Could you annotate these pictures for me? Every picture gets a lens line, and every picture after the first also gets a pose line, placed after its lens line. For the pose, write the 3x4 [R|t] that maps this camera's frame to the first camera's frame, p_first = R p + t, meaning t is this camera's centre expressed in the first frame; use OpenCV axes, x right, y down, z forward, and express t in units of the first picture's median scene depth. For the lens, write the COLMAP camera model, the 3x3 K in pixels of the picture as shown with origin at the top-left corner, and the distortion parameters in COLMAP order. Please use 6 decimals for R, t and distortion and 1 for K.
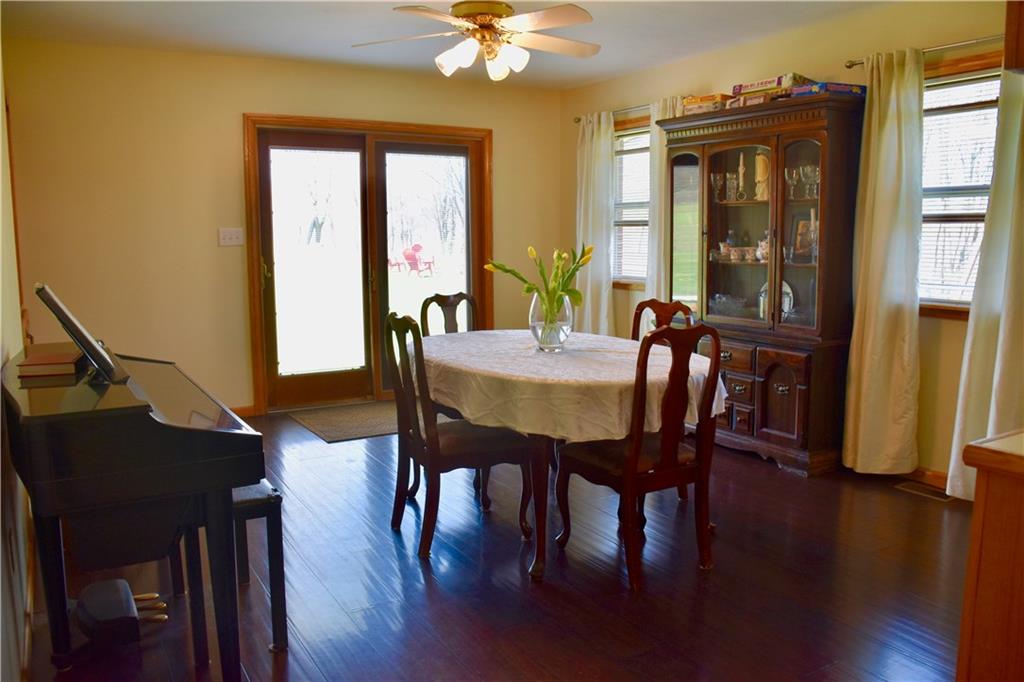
lens RADIAL K [[804.1, 0, 512.0], [0, 804.1, 341.0], [0, 0, 1]] dist [0.002580, 0.003610]
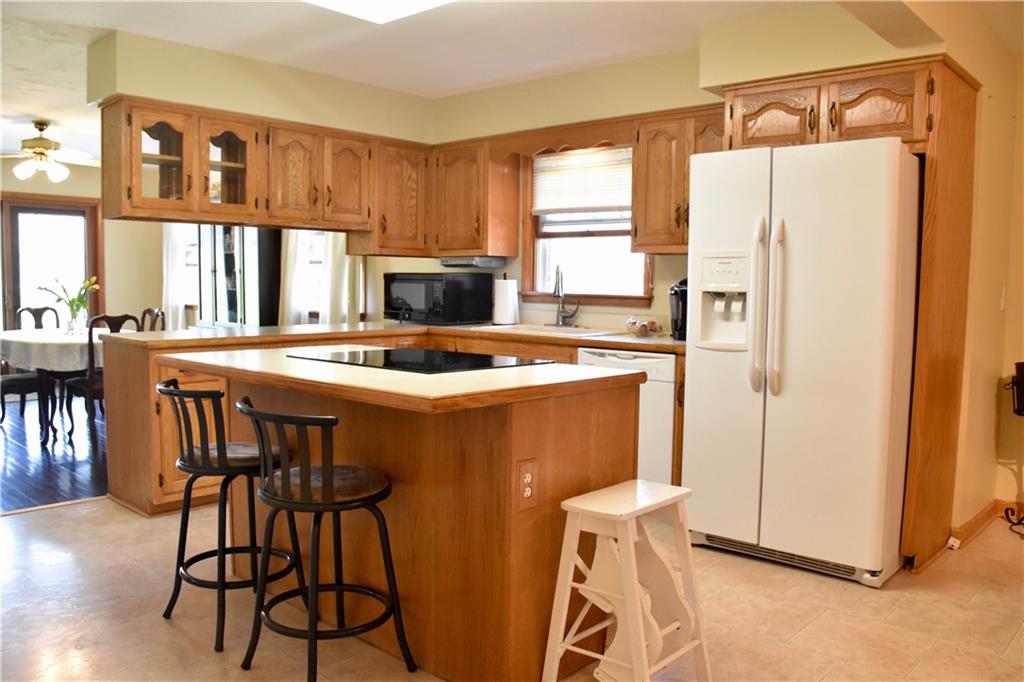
lens RADIAL K [[804.1, 0, 512.0], [0, 804.1, 341.0], [0, 0, 1]] dist [0.002580, 0.003610]
pose [[0.959487, 0.002924, 0.281737, 0.614619], [0.011390, 0.998726, -0.049155, 0.160685], [-0.281522, 0.050373, 0.958232, -1.313846]]
